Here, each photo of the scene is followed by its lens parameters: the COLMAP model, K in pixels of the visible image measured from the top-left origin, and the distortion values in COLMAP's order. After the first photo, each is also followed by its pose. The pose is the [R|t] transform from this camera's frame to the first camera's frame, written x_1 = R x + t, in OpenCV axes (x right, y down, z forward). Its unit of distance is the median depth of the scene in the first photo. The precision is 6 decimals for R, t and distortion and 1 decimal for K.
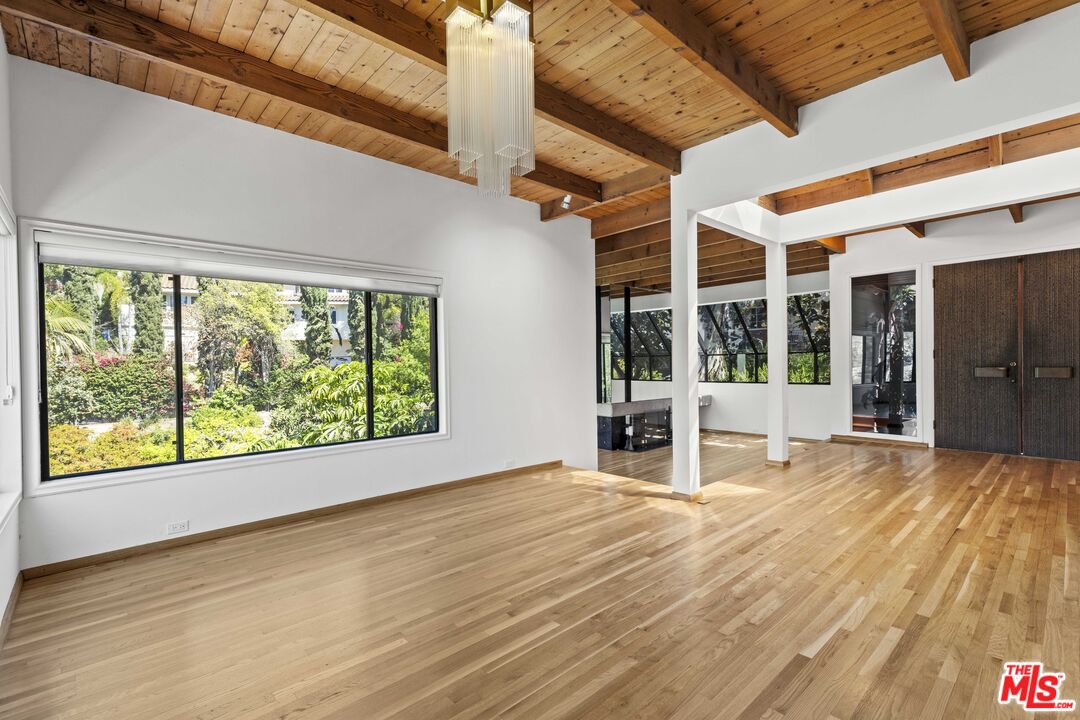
lens RADIAL K [[491.6, 0, 538.6], [0, 491.6, 354.9], [0, 0, 1]] dist [0.004133, 0.000783]
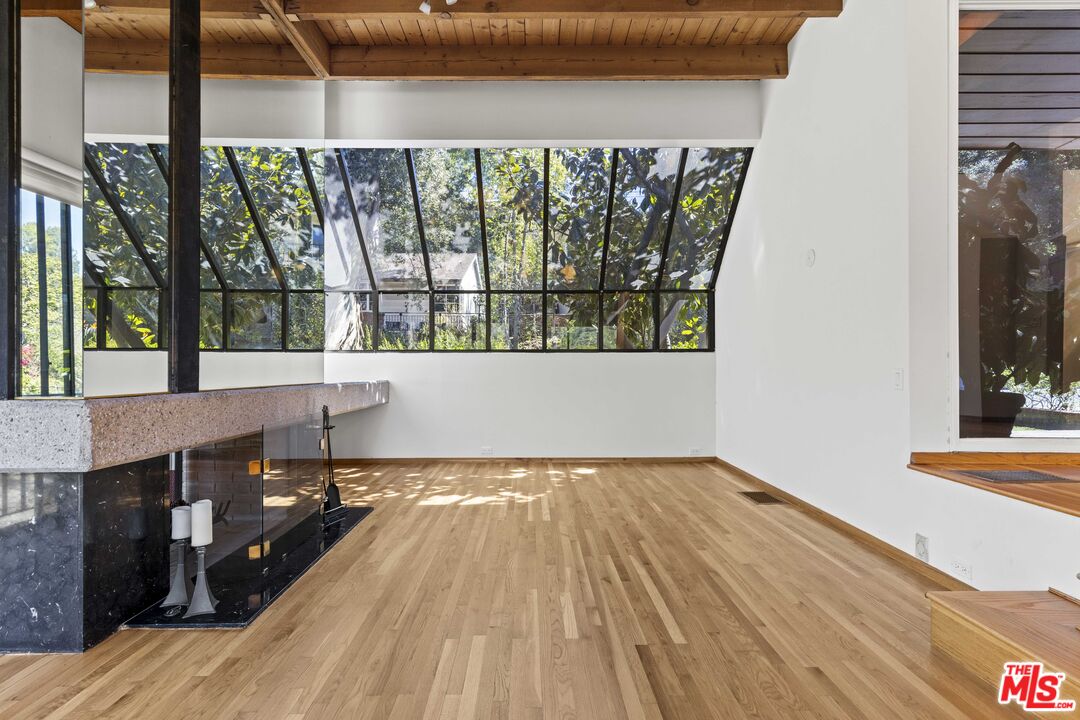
lens RADIAL K [[491.6, 0, 540.8], [0, 491.6, 359.0], [0, 0, 1]] dist [0.004133, 0.000783]
pose [[0.690386, -0.001744, 0.723439, 0.131168], [0.006904, 0.999967, -0.004178, 0.083402], [-0.723408, 0.007879, 0.690376, 0.725986]]
